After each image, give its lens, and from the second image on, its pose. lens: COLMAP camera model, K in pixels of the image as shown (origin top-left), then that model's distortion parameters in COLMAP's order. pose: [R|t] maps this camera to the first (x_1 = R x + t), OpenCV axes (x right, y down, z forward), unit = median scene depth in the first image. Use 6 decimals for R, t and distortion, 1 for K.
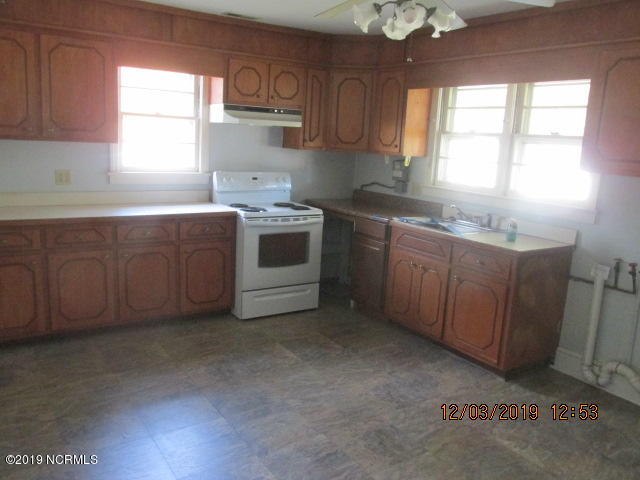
lens RADIAL K [[519.0, 0, 320.0], [0, 519.0, 240.0], [0, 0, 1]] dist [-0.015722, -0.002579]
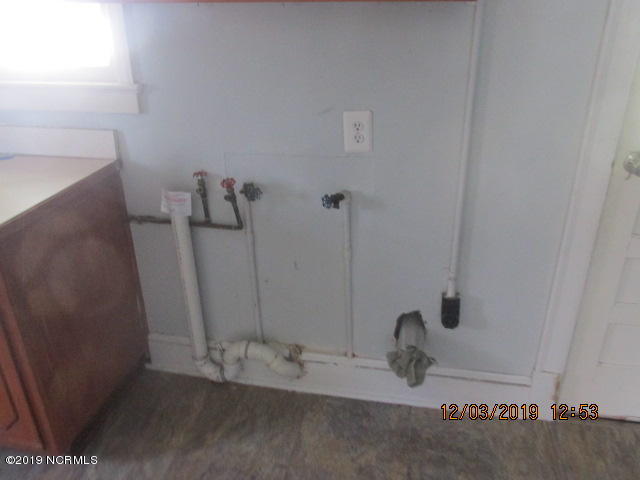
lens RADIAL K [[519.0, 0, 320.0], [0, 519.0, 240.0], [0, 0, 1]] dist [-0.015722, -0.002579]
pose [[0.698441, -0.359024, 0.619098, 0.297212], [0.190598, 0.927135, 0.322634, -0.045335], [-0.689821, -0.107342, 0.715978, 0.503742]]
